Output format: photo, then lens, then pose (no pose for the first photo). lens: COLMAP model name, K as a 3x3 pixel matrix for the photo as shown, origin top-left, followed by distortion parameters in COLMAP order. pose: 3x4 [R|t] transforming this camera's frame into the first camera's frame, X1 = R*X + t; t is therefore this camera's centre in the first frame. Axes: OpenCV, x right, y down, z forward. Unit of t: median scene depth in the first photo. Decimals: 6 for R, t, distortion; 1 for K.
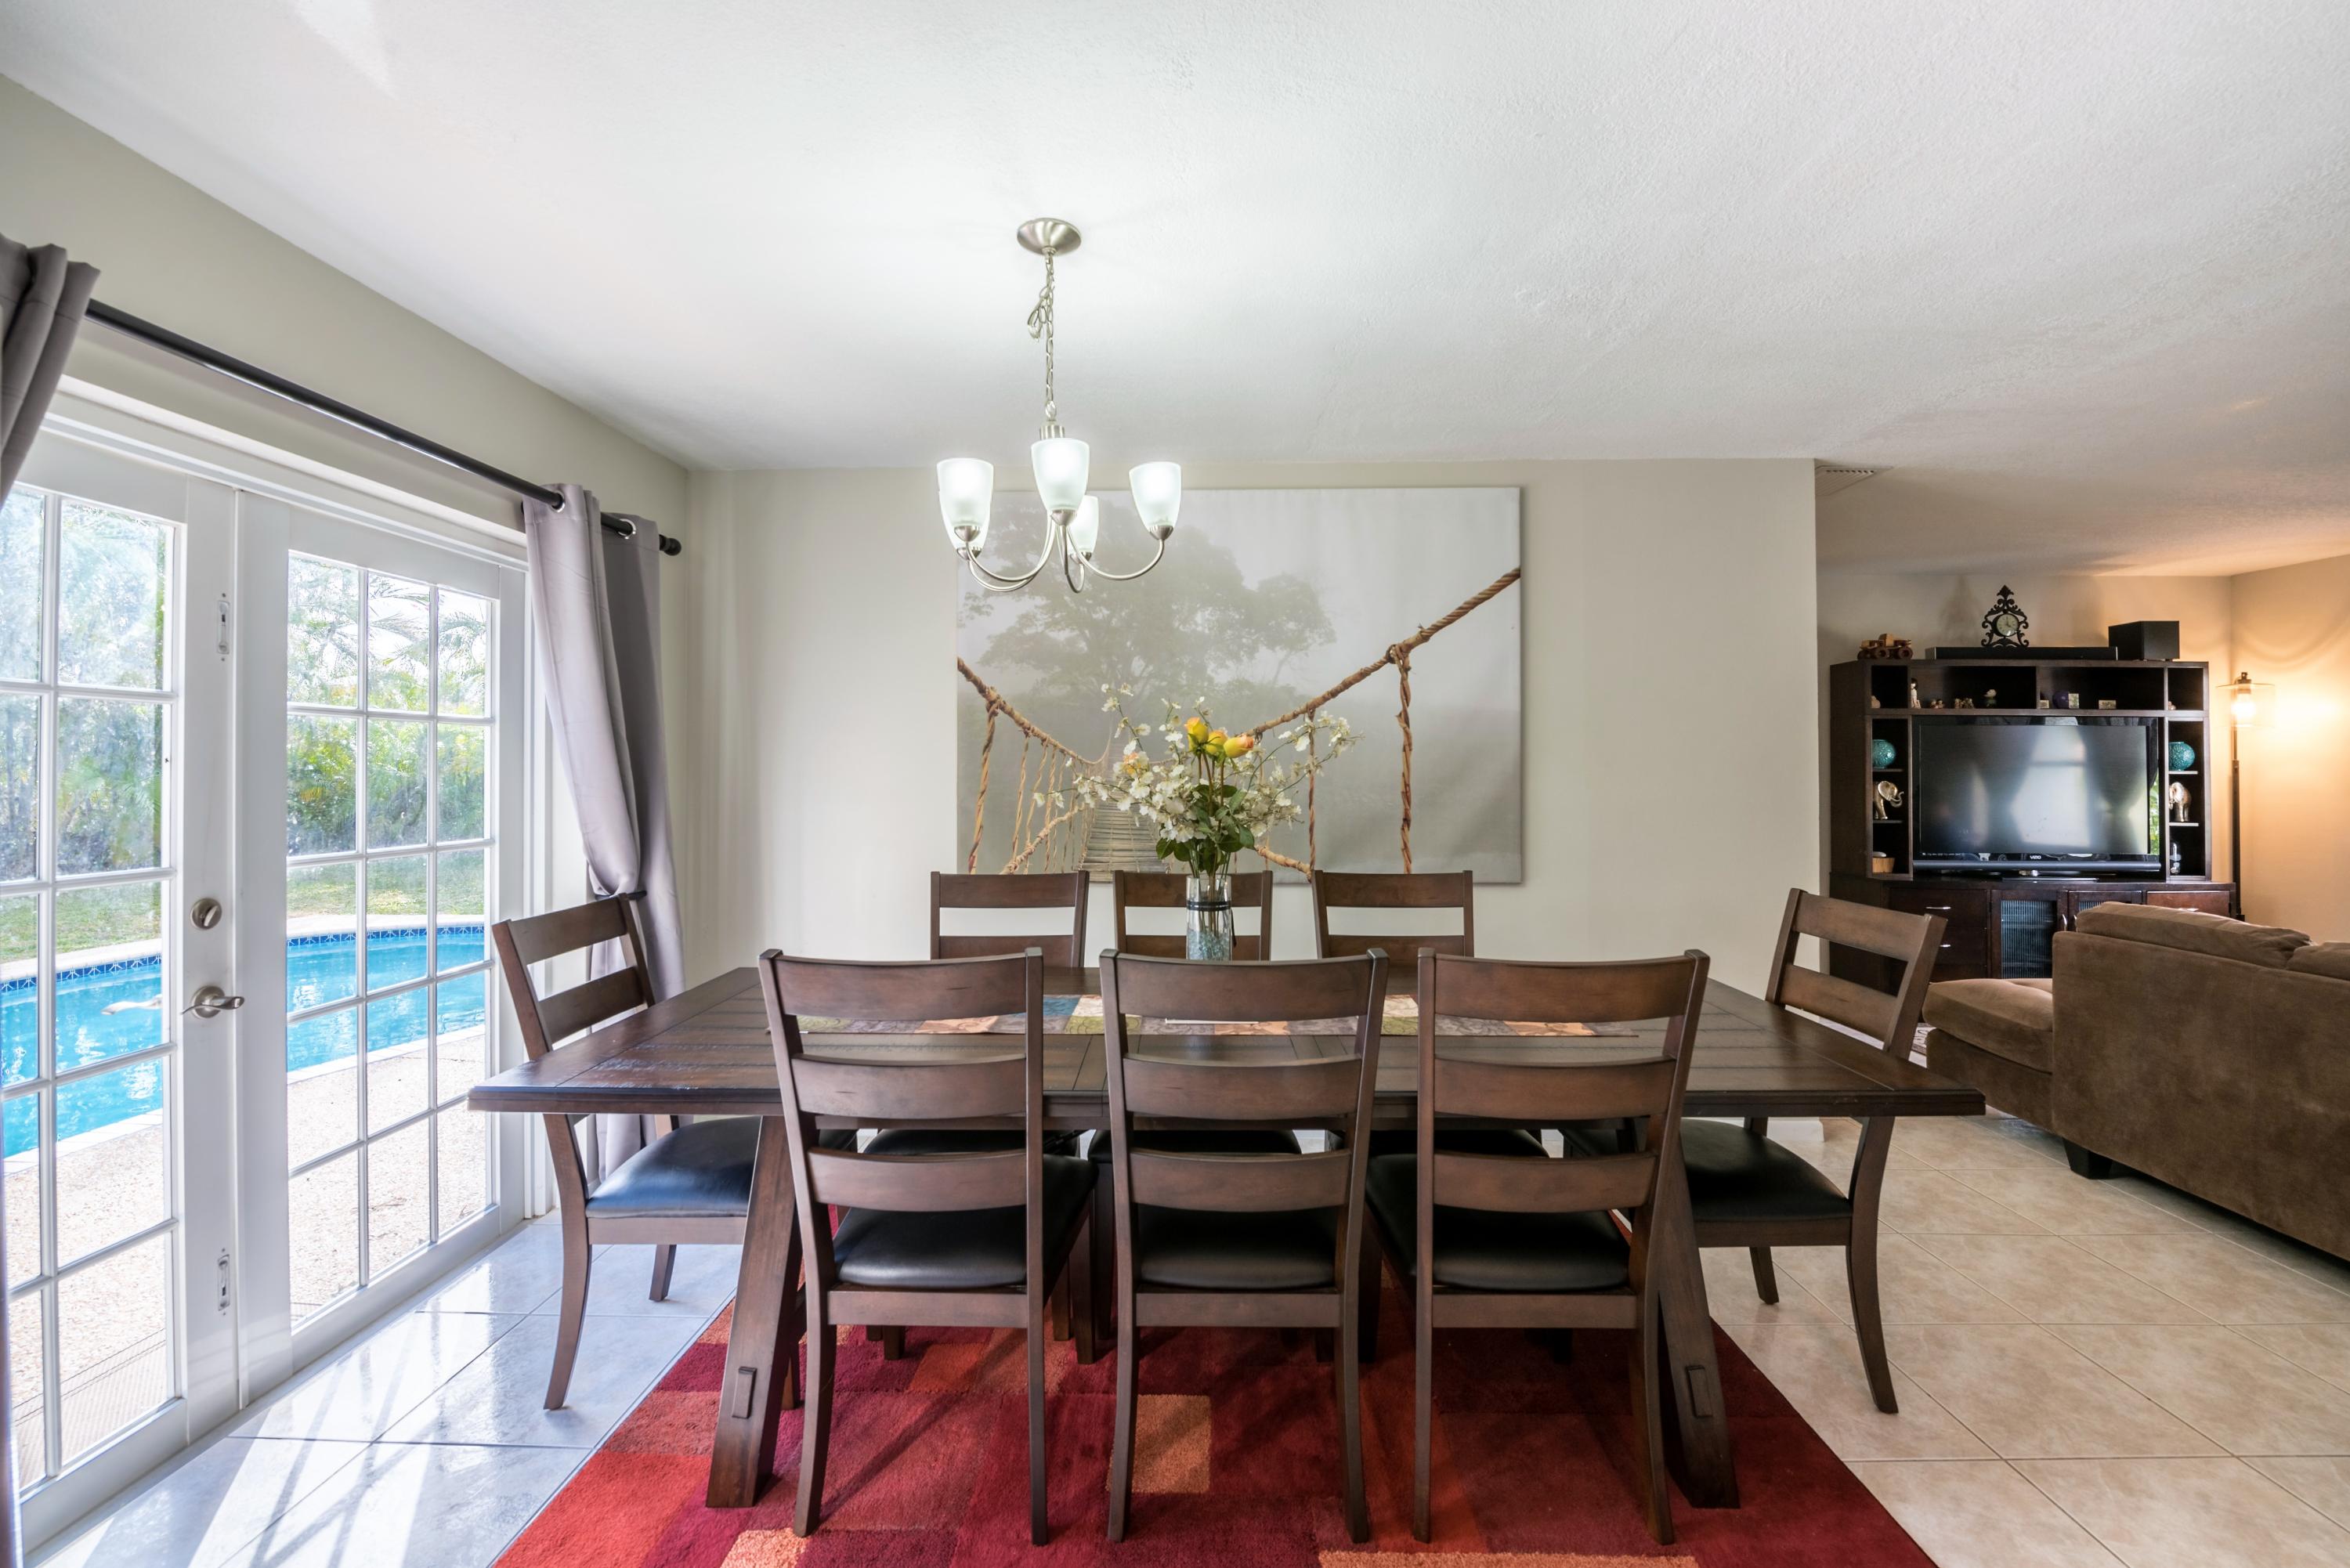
lens RADIAL K [[922.8, 0, 1190.0], [0, 922.8, 774.5], [0, 0, 1]] dist [-0.023512, -0.000003]
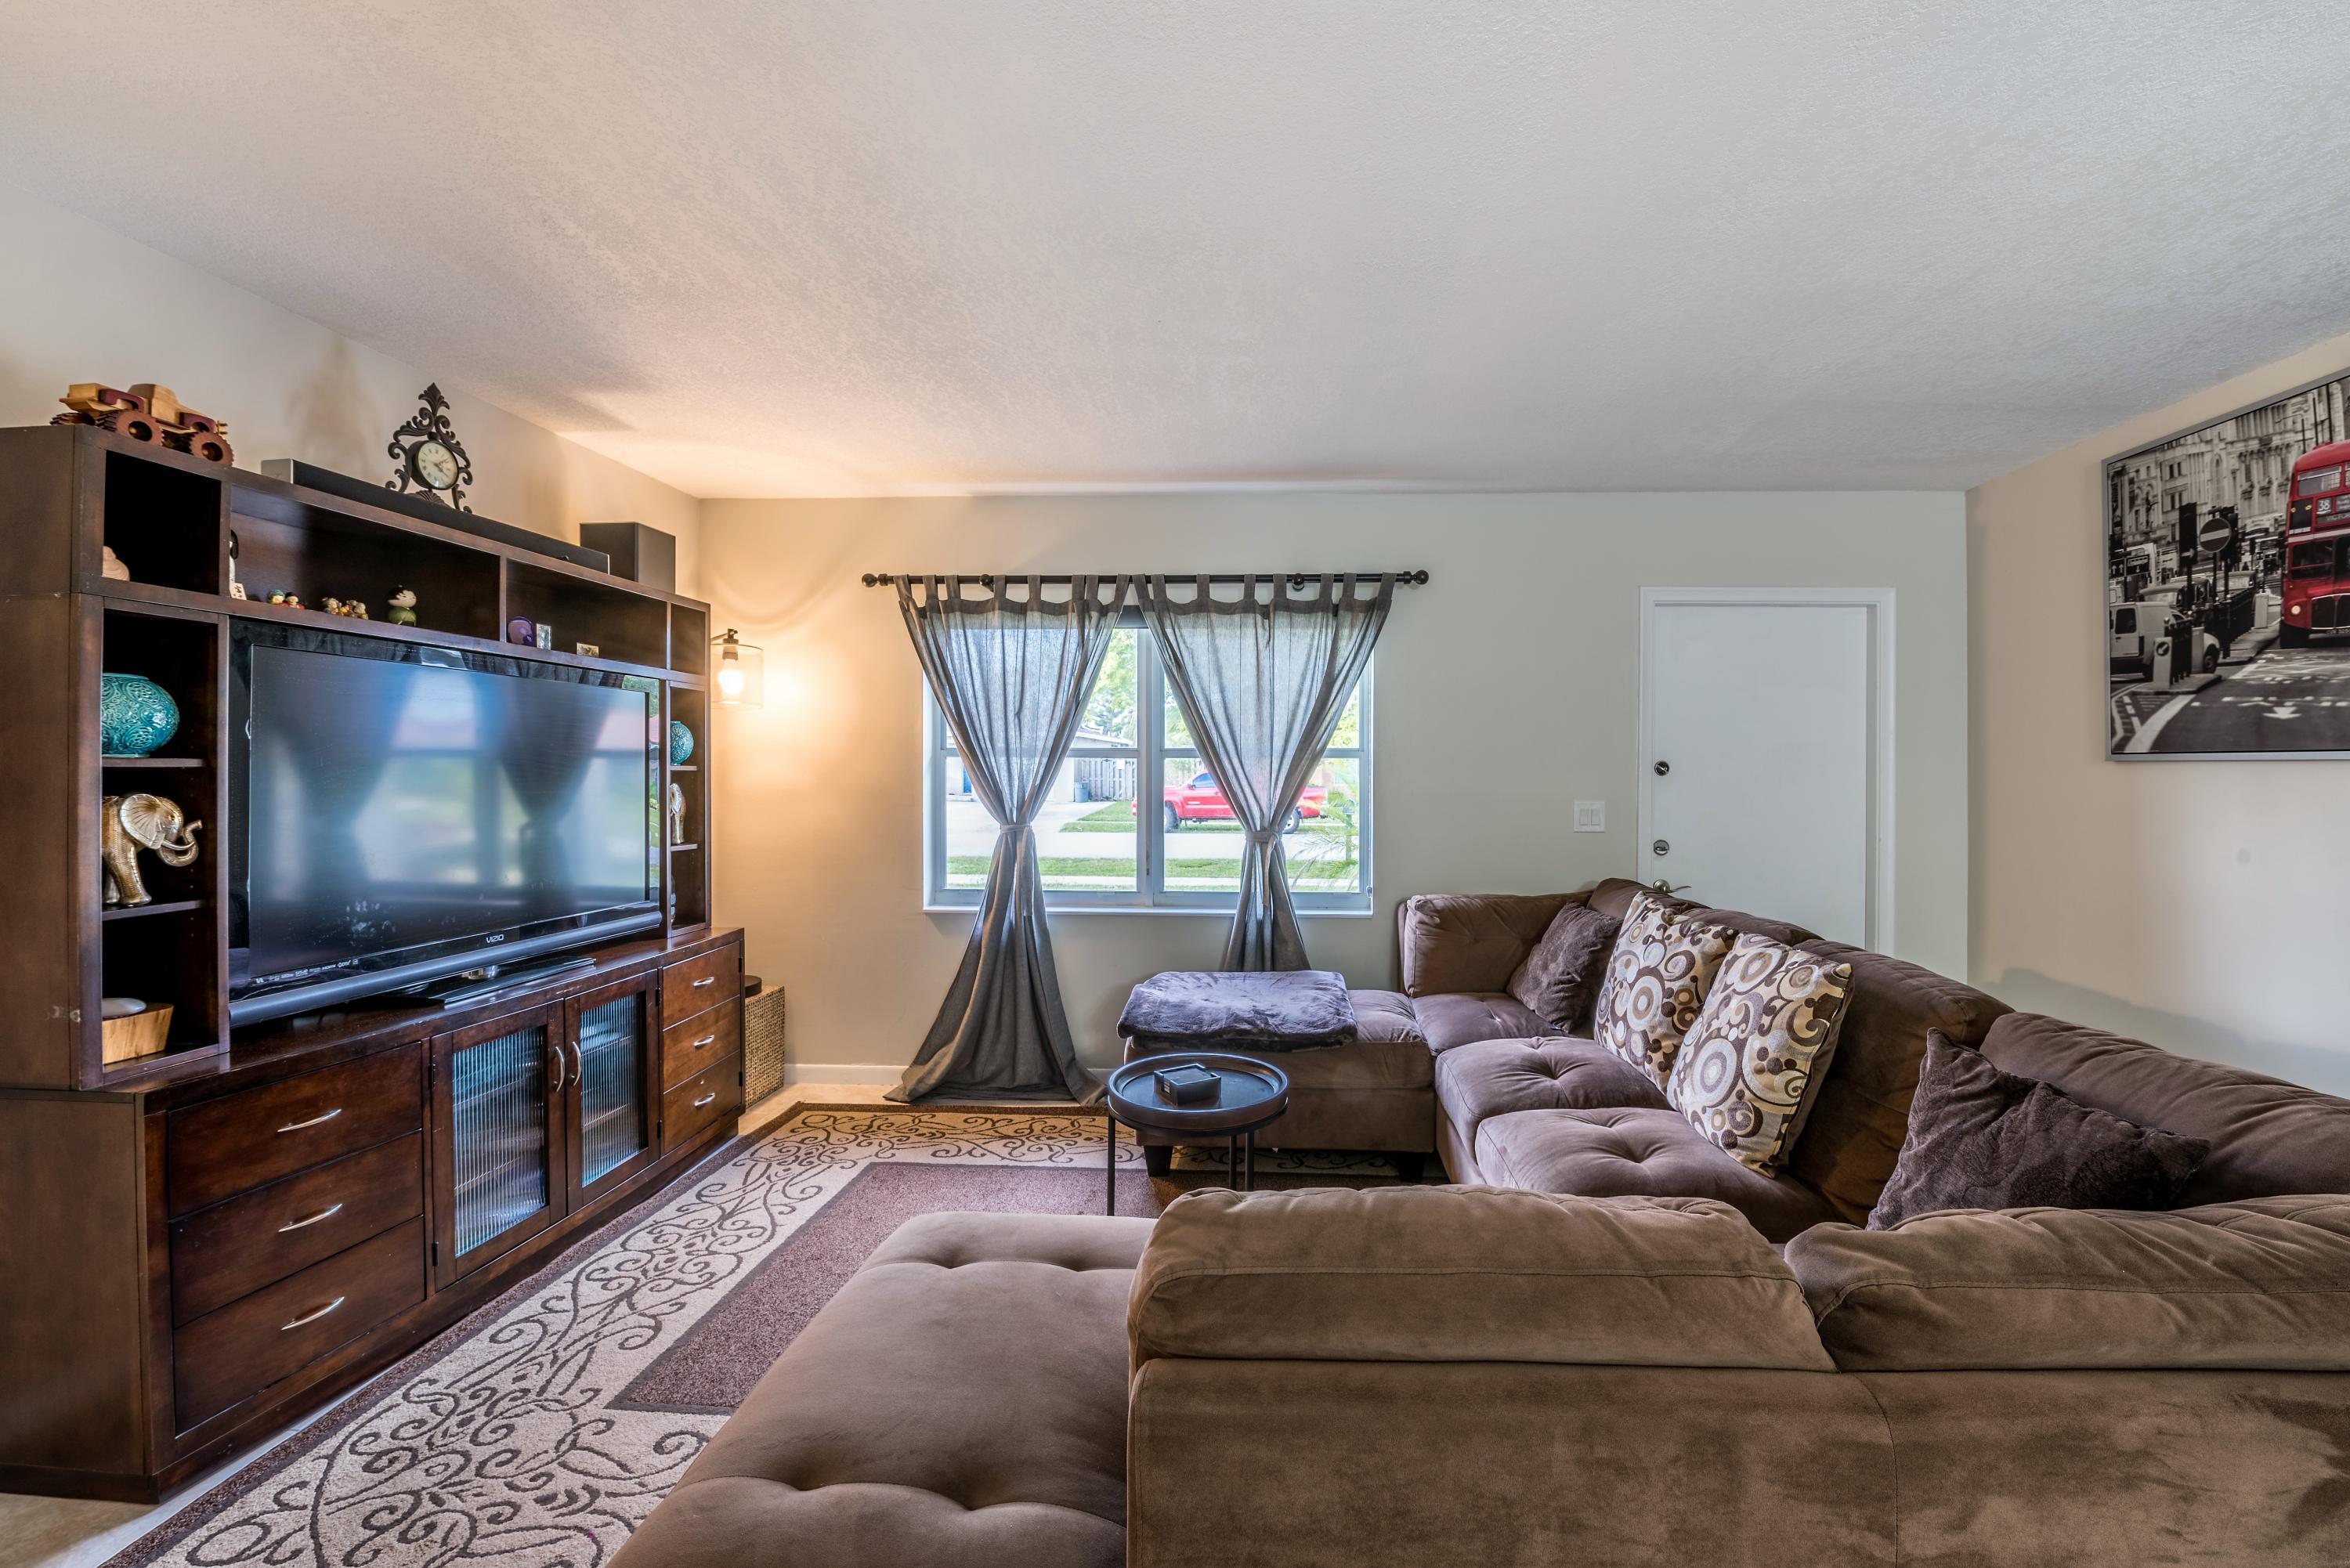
lens RADIAL K [[957.4, 0, 1221.7], [0, 957.4, 760.1], [0, 0, 1]] dist [-0.016656, -0.000423]
pose [[0.019691, 0.007131, 0.999781, 0.641360], [-0.000647, 0.999974, -0.007120, -0.005182], [-0.999806, -0.000507, 0.019695, 0.899922]]
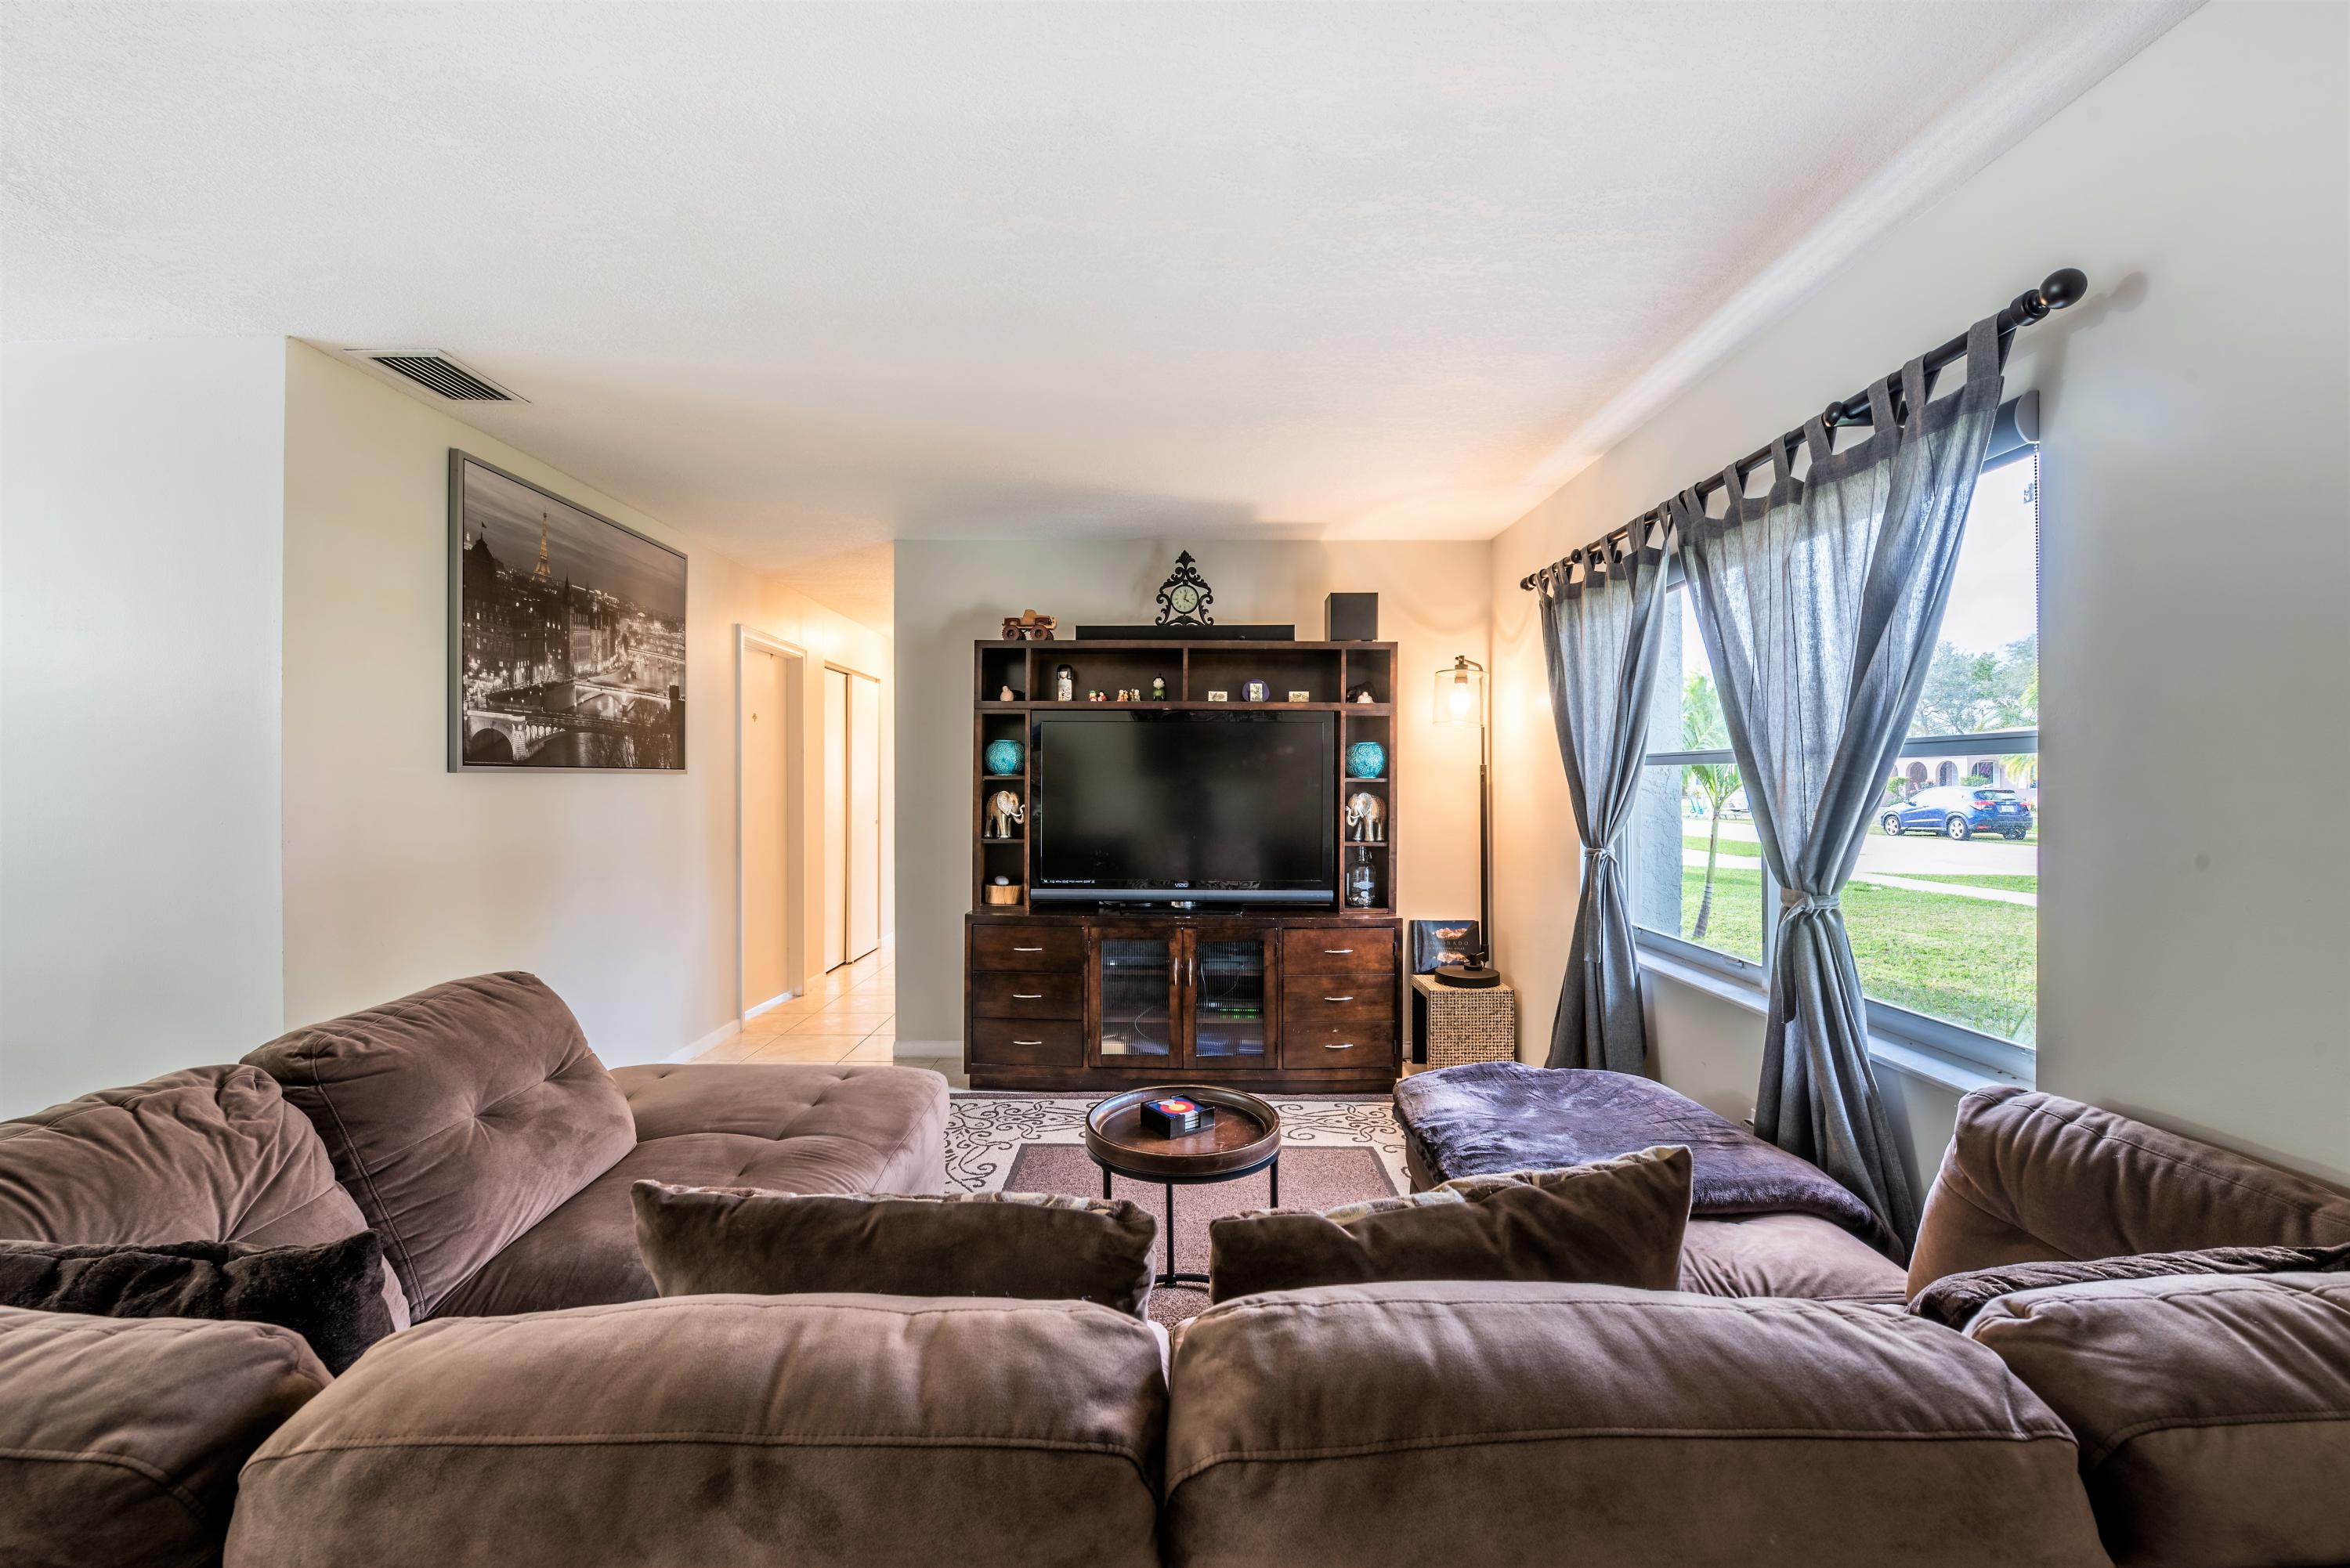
lens RADIAL K [[932.4, 0, 1180.0], [0, 932.4, 780.7], [0, 0, 1]] dist [-0.012431, -0.000356]
pose [[0.999179, 0.000520, 0.040511, 1.372859], [-0.000420, 0.999997, -0.002476, 0.000652], [-0.040512, 0.002457, 0.999176, 0.256832]]
